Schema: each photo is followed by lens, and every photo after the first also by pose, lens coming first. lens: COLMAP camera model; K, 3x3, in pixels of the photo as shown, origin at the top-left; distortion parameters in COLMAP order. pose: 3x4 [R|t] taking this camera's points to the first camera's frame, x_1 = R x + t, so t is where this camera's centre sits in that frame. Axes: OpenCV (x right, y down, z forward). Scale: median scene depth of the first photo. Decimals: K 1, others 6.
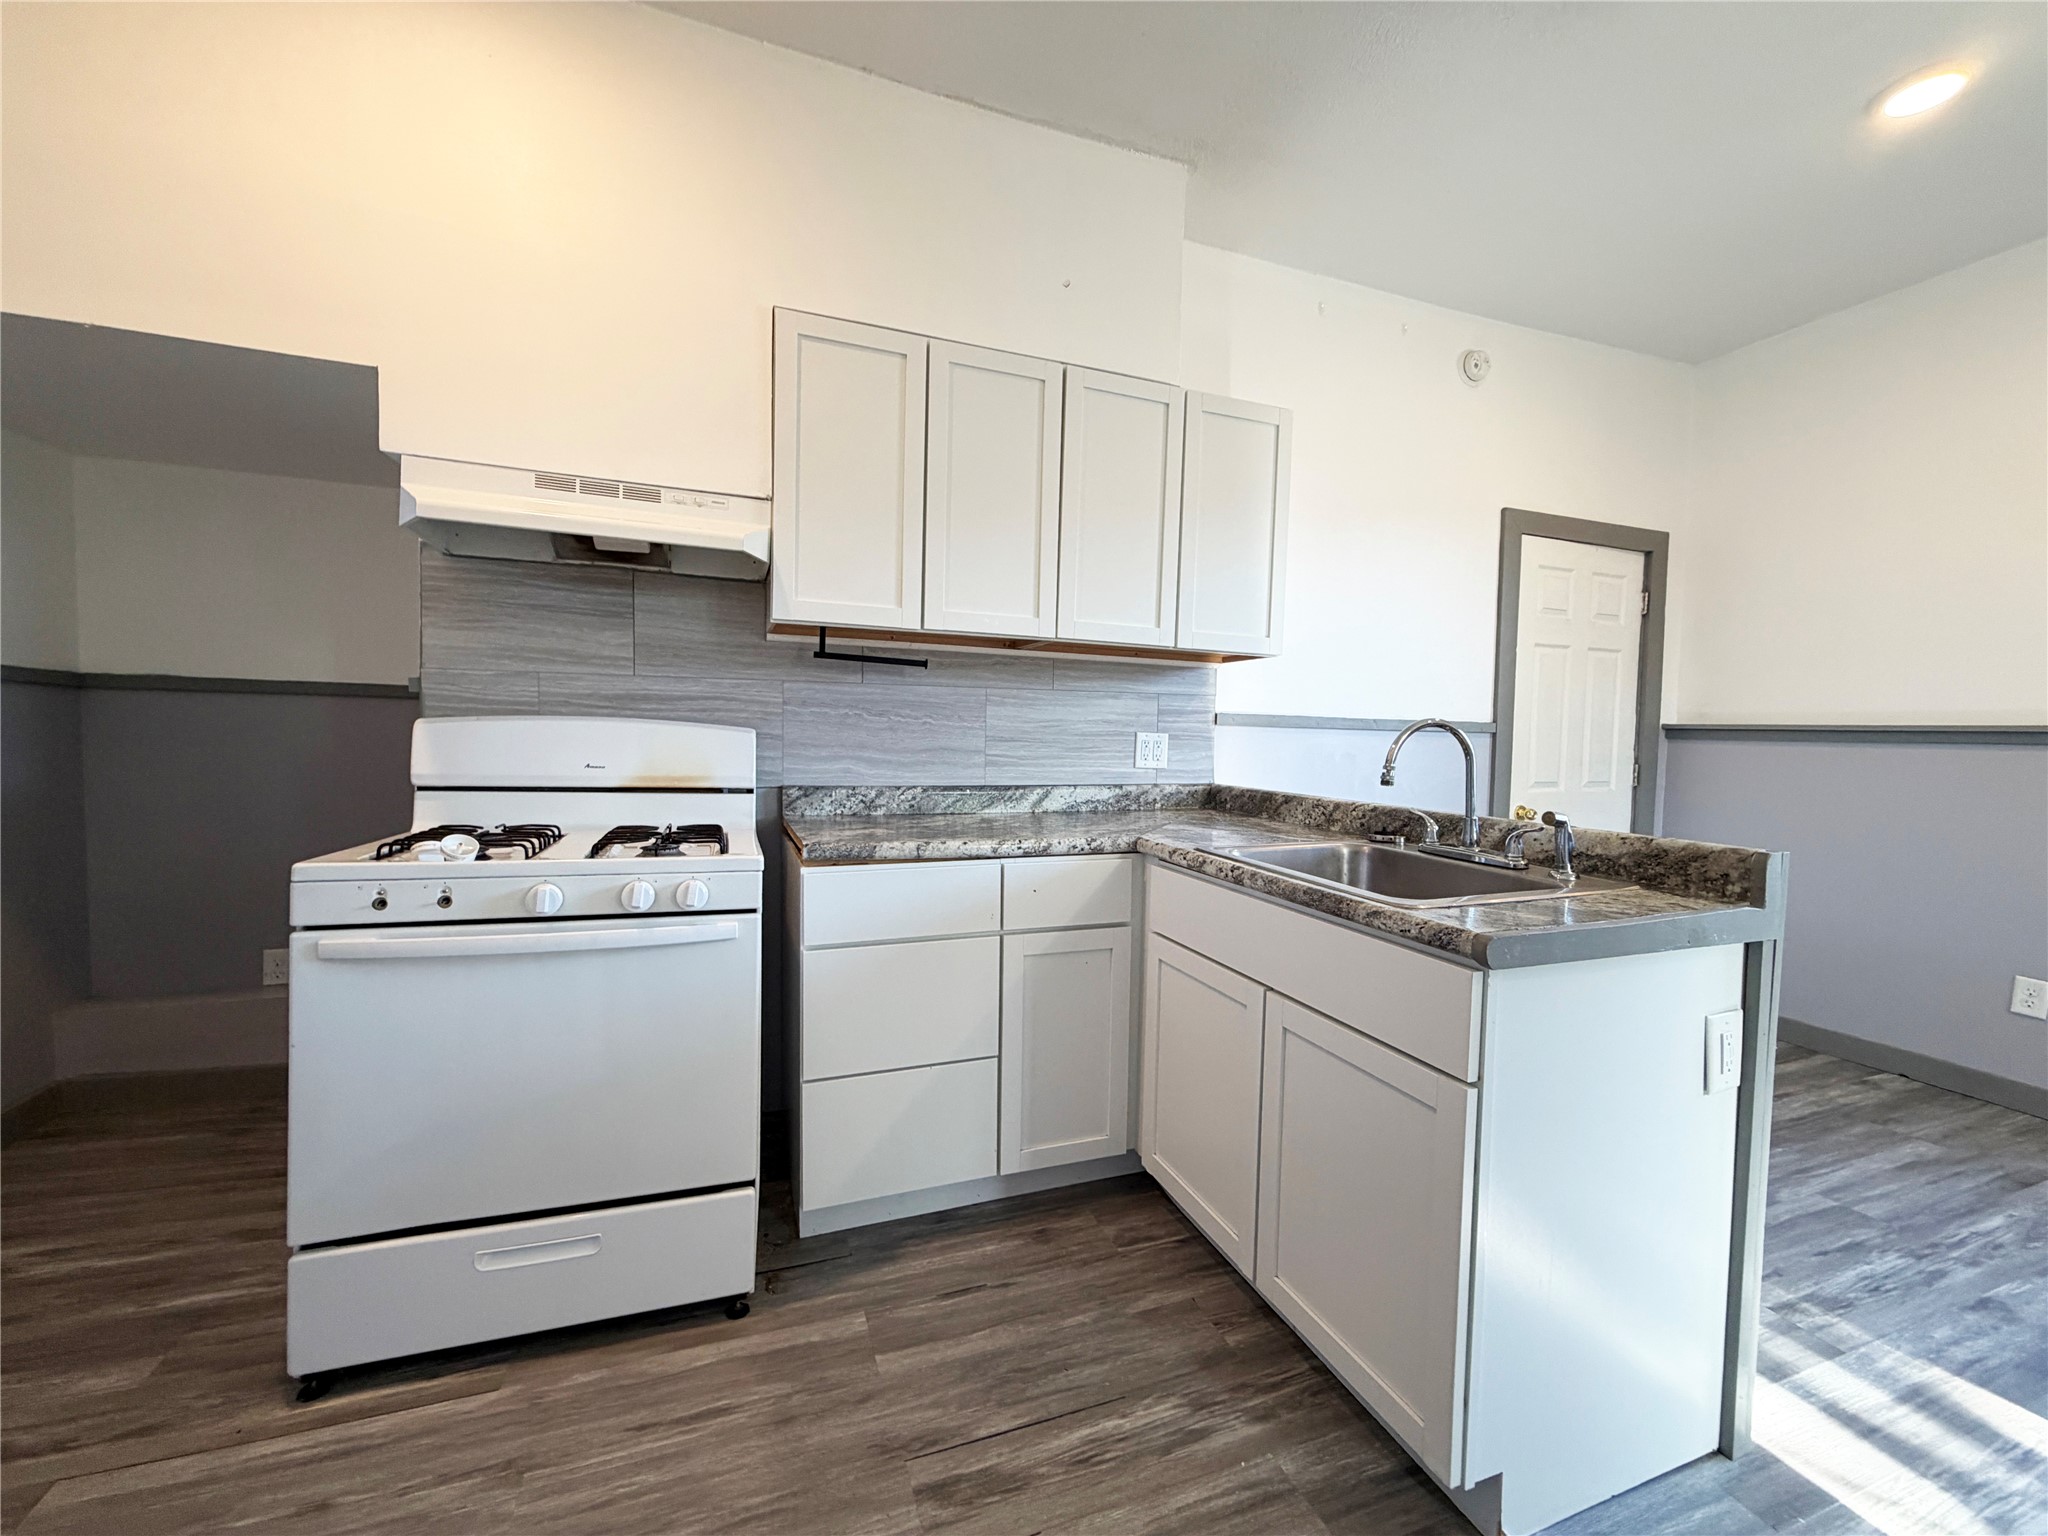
lens RADIAL K [[812.9, 0, 1020.7], [0, 812.9, 773.2], [0, 0, 1]] dist [-0.002936, 0.000280]
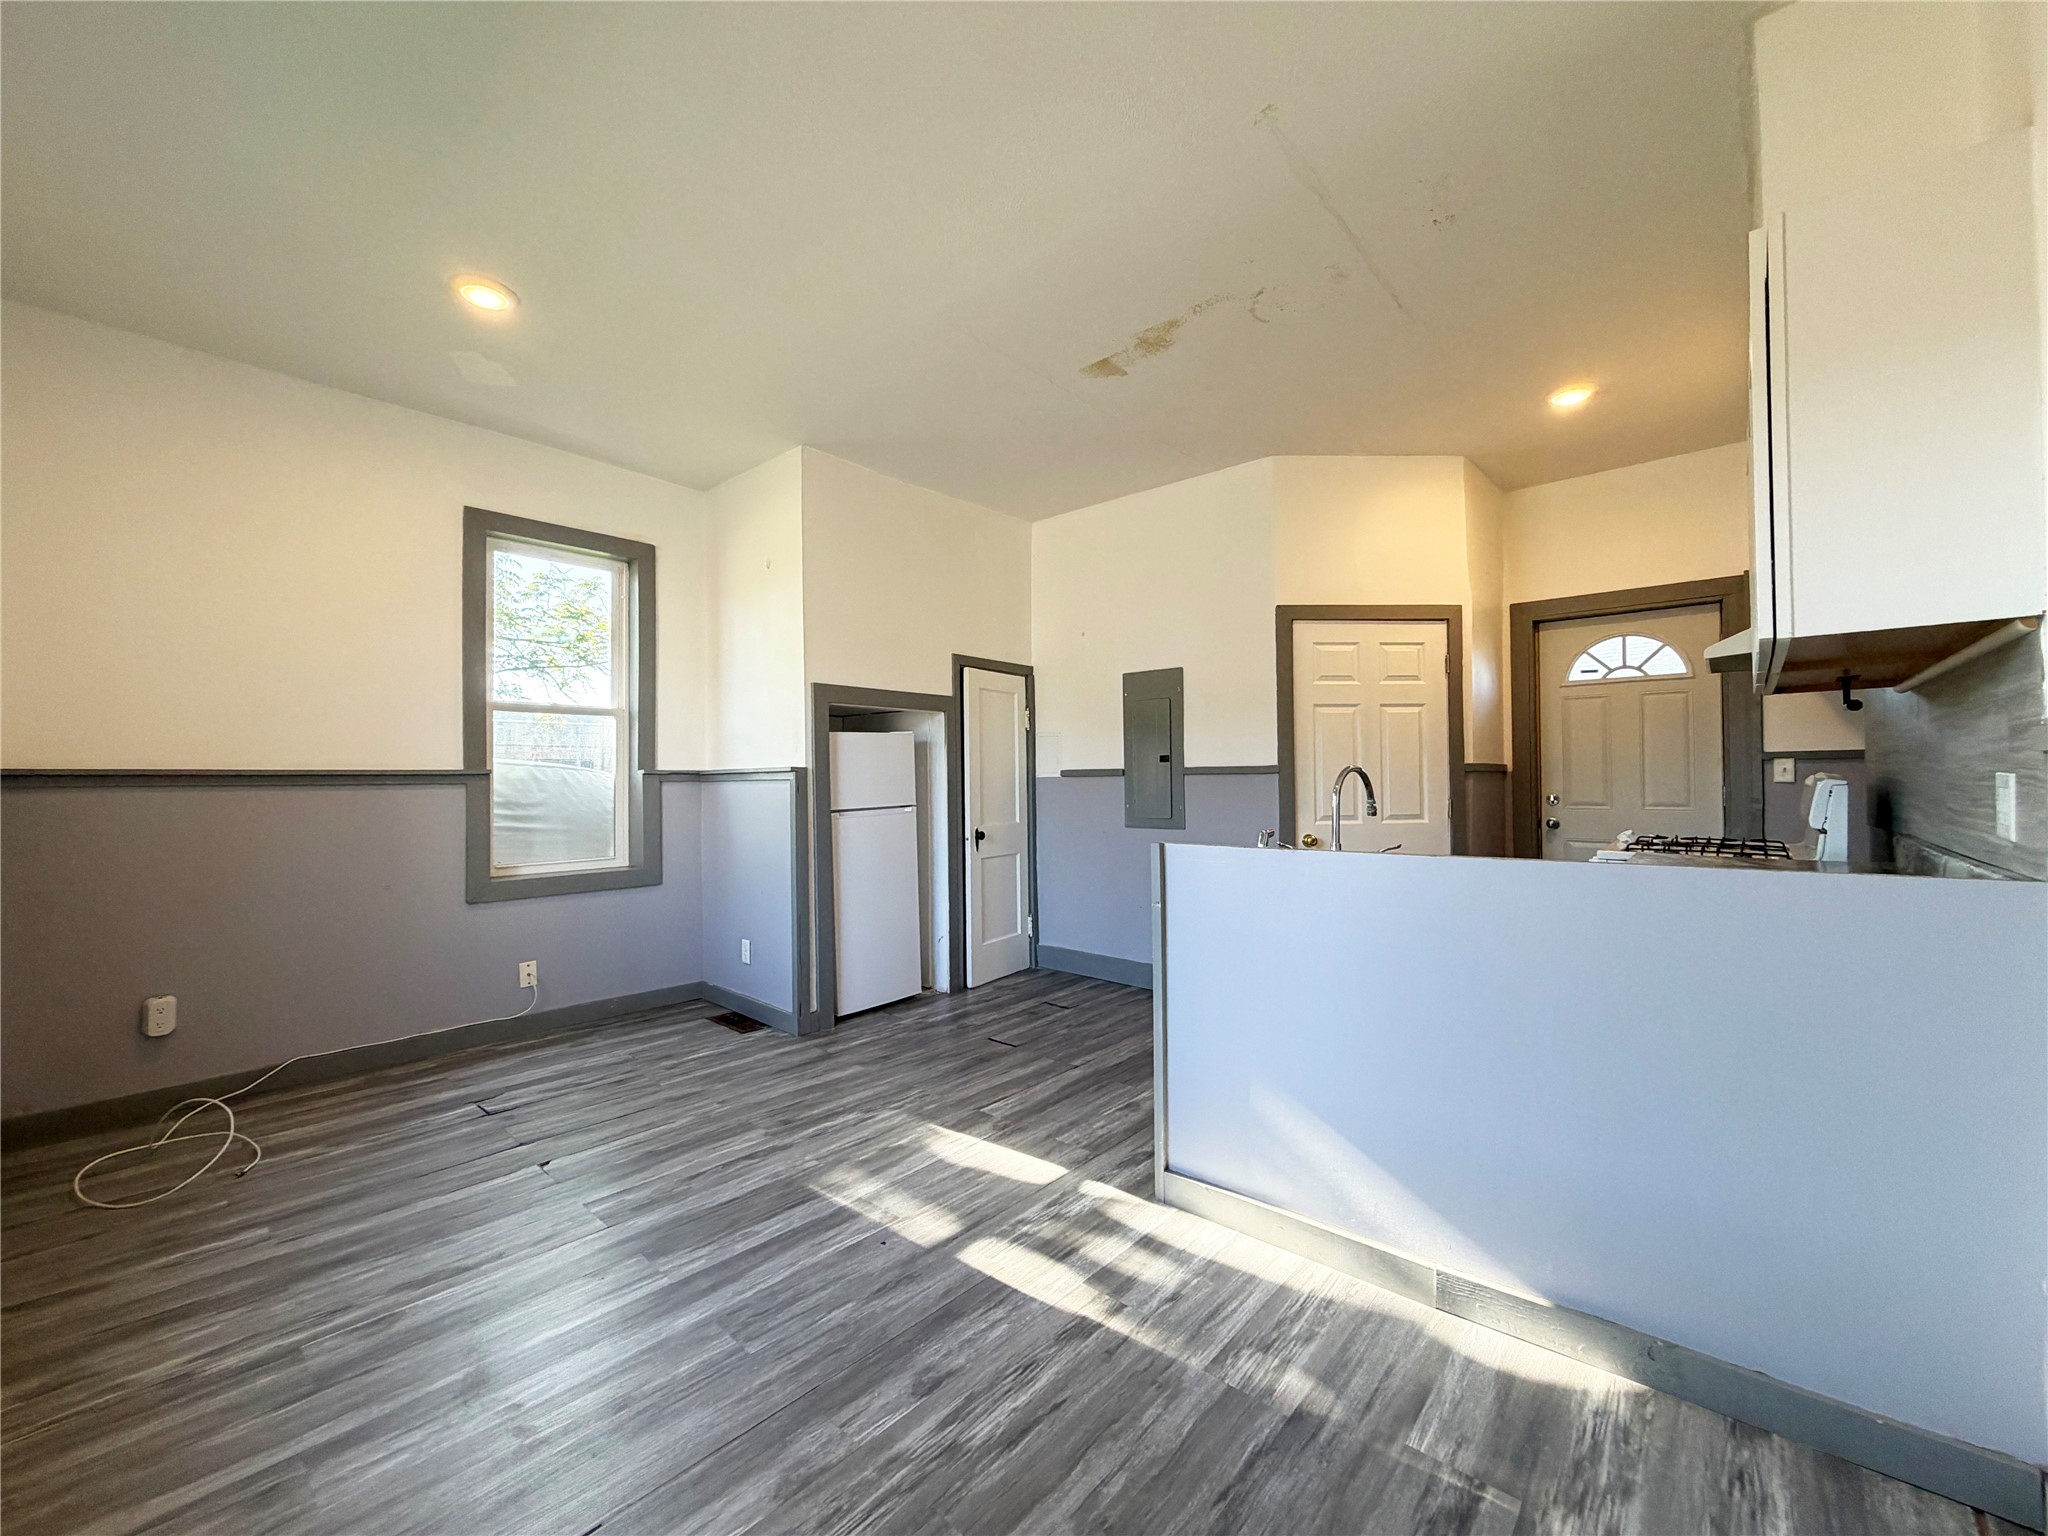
lens RADIAL K [[812.9, 0, 1025.8], [0, 812.9, 769.3], [0, 0, 1]] dist [-0.002936, 0.000280]
pose [[-0.876803, -0.019346, -0.480461, 1.203730], [-0.029725, 0.999460, 0.014001, -0.050069], [0.479931, 0.026557, -0.876904, 1.425842]]
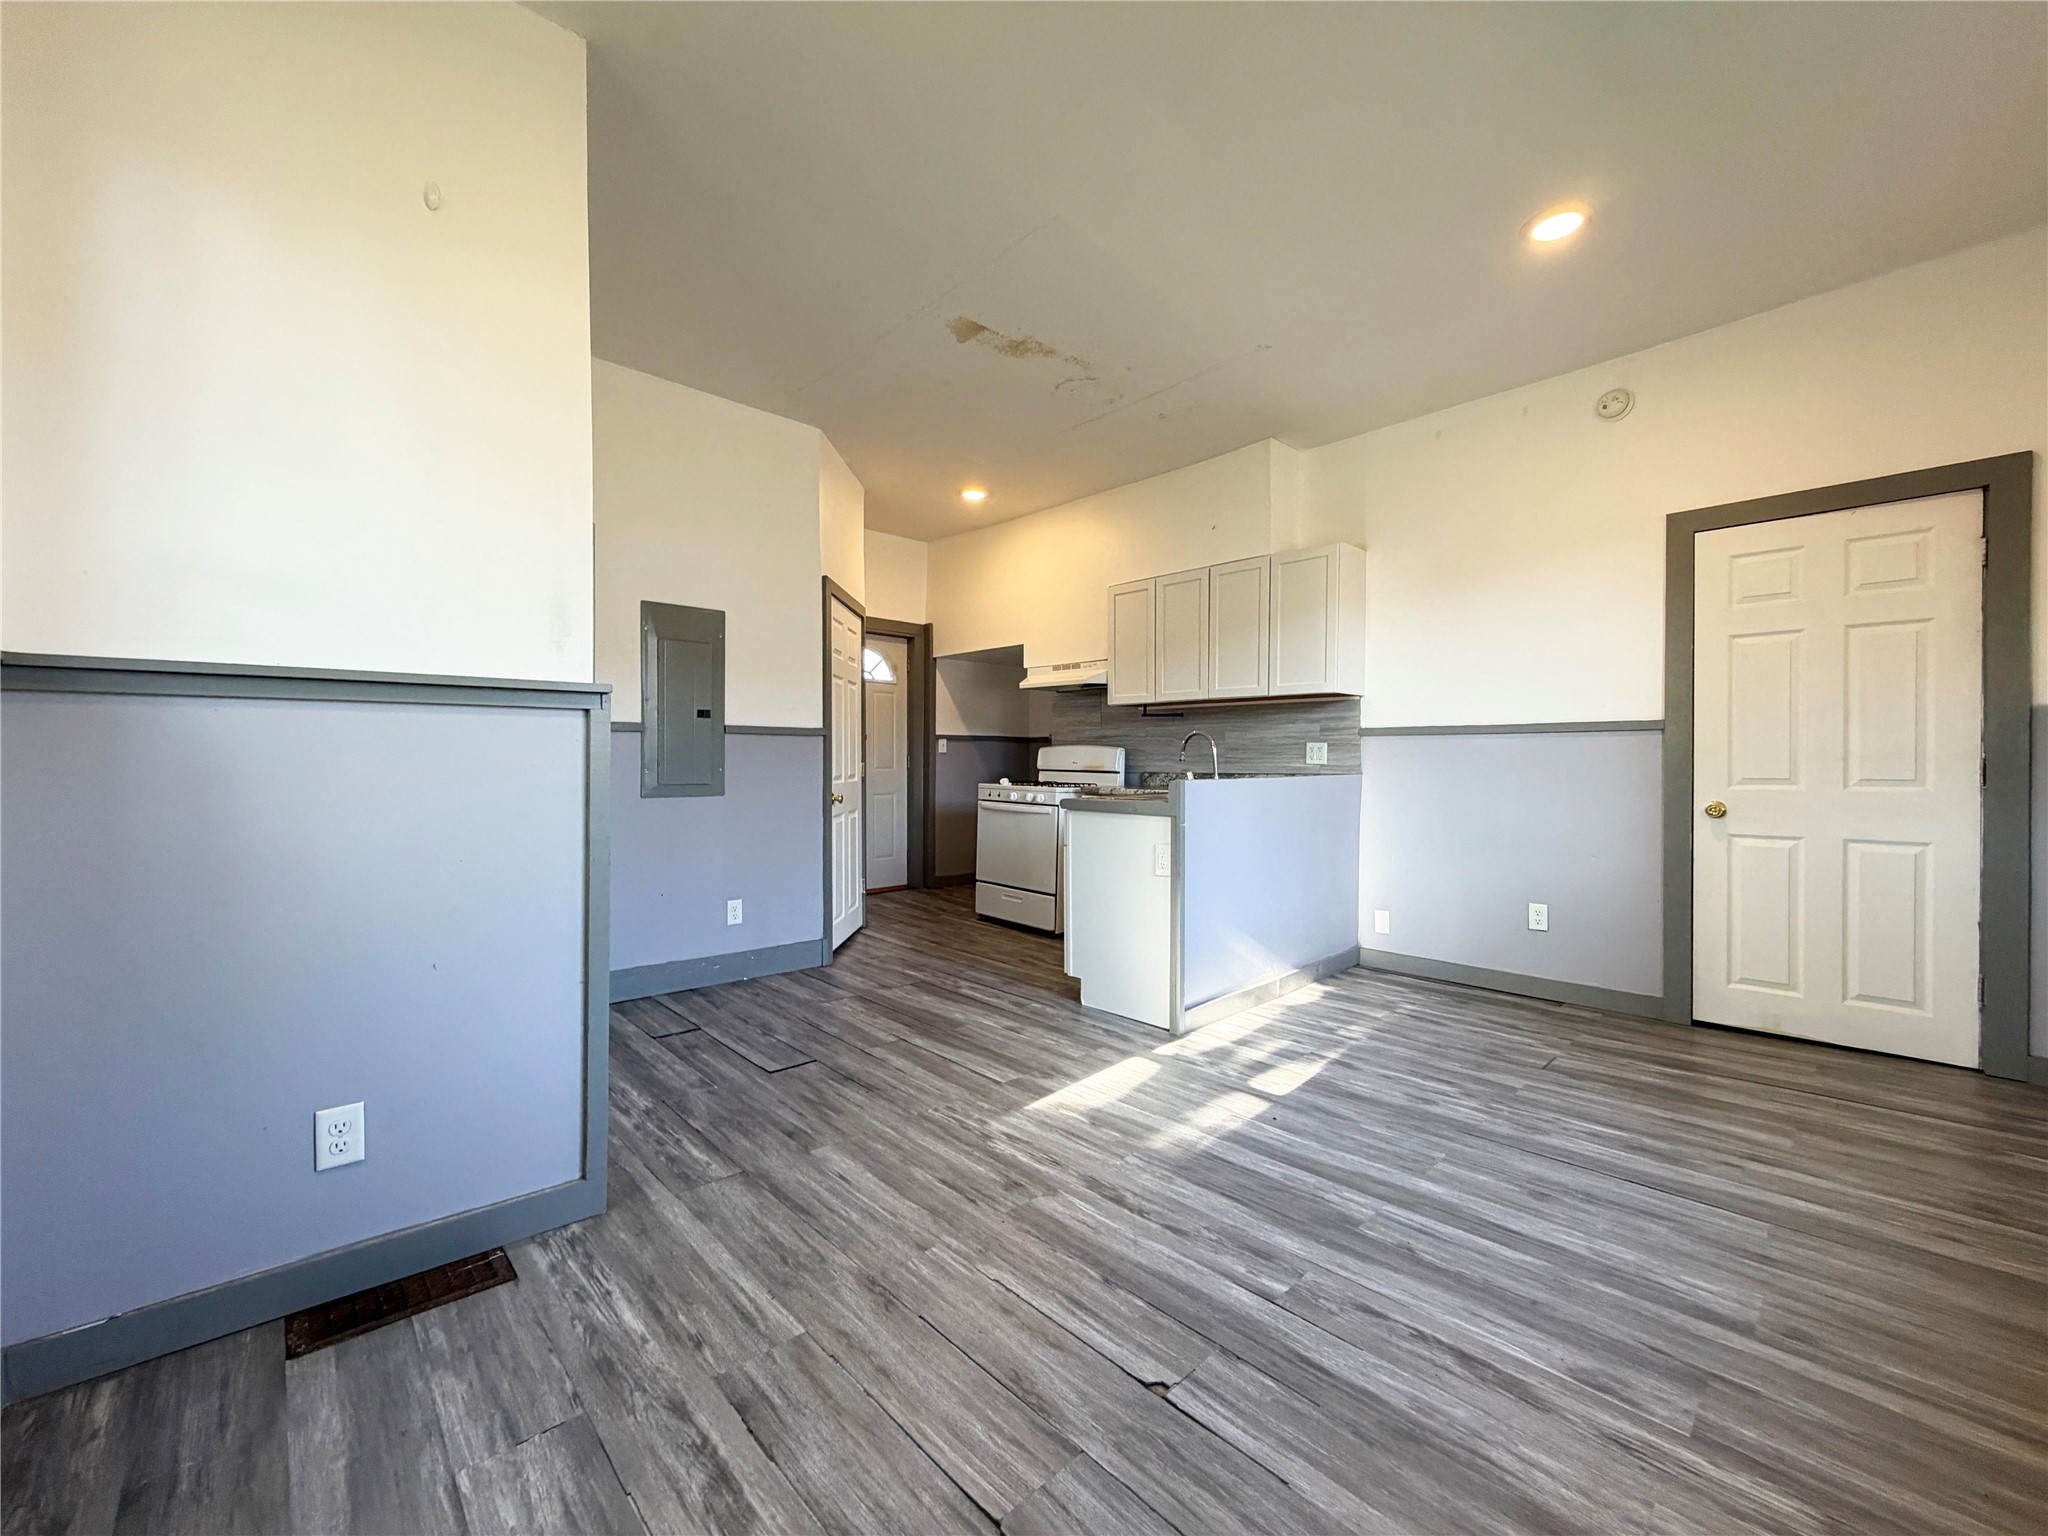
lens RADIAL K [[812.9, 0, 1017.6], [0, 812.9, 766.4], [0, 0, 1]] dist [-0.002936, 0.000280]
pose [[0.388814, -0.013507, -0.921217, 1.774373], [-0.033710, 0.999014, -0.028875, 0.081554], [0.920699, 0.042281, 0.387976, -0.238770]]
